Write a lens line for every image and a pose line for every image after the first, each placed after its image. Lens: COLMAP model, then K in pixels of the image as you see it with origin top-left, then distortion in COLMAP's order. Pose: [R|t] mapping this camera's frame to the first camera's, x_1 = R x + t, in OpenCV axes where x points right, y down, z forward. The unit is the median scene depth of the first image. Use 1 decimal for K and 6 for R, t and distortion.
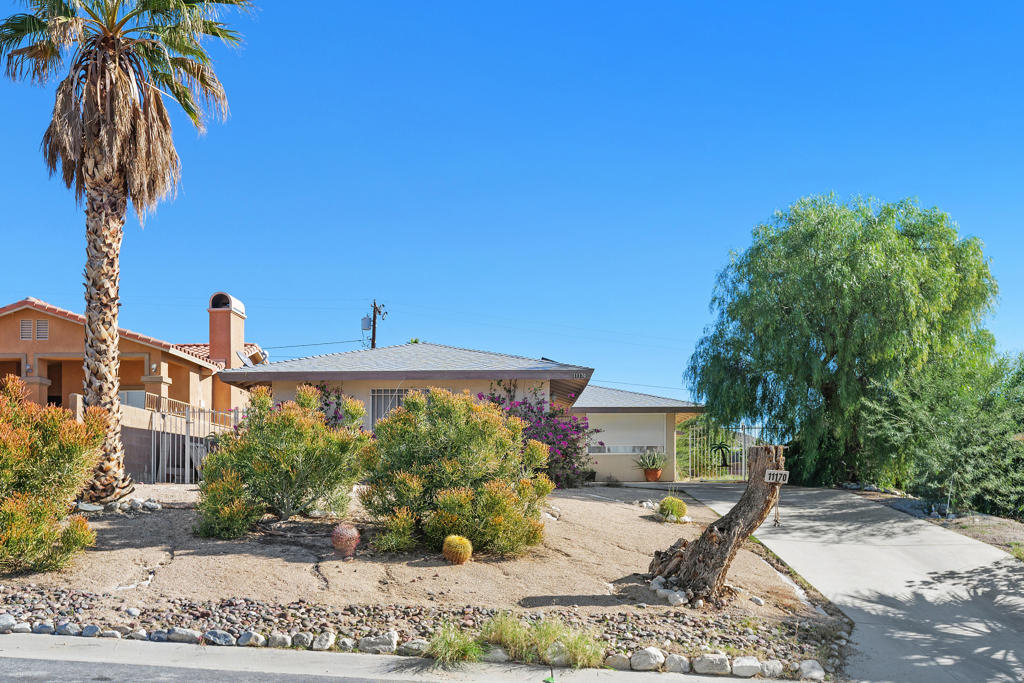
lens RADIAL K [[824.6, 0, 482.4], [0, 824.6, 341.4], [0, 0, 1]] dist [-0.002458, -0.004577]
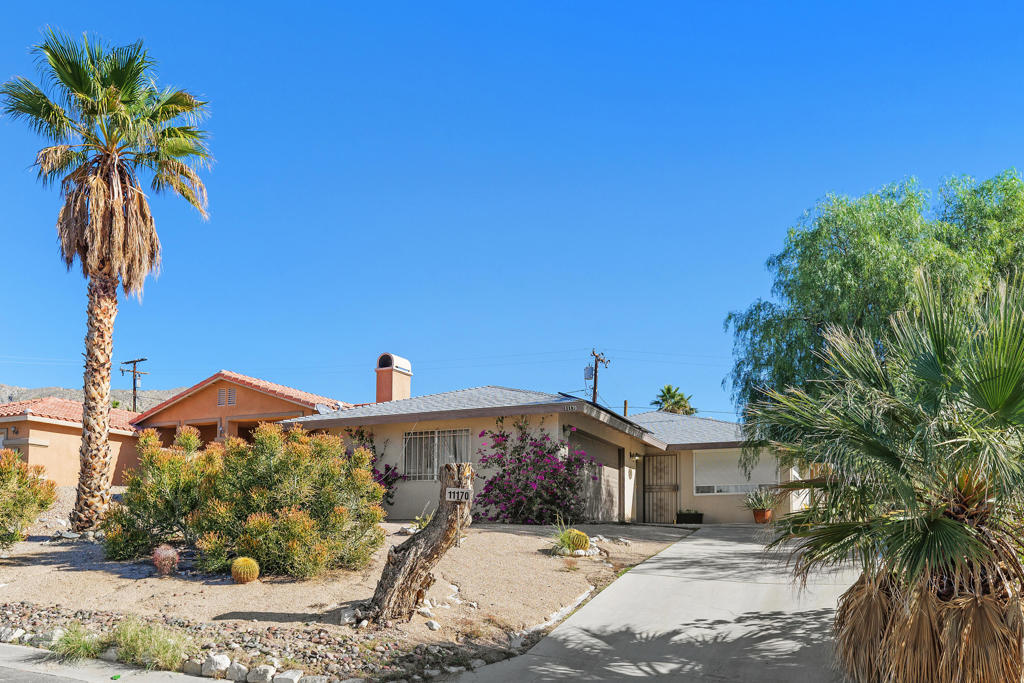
lens RADIAL K [[824.6, 0, 482.4], [0, 824.6, 341.4], [0, 0, 1]] dist [-0.002458, -0.004577]
pose [[0.922890, -0.085865, -0.375367, 0.541262], [0.061191, 0.995137, -0.077190, 0.044197], [0.380170, 0.048269, 0.923656, 0.083025]]
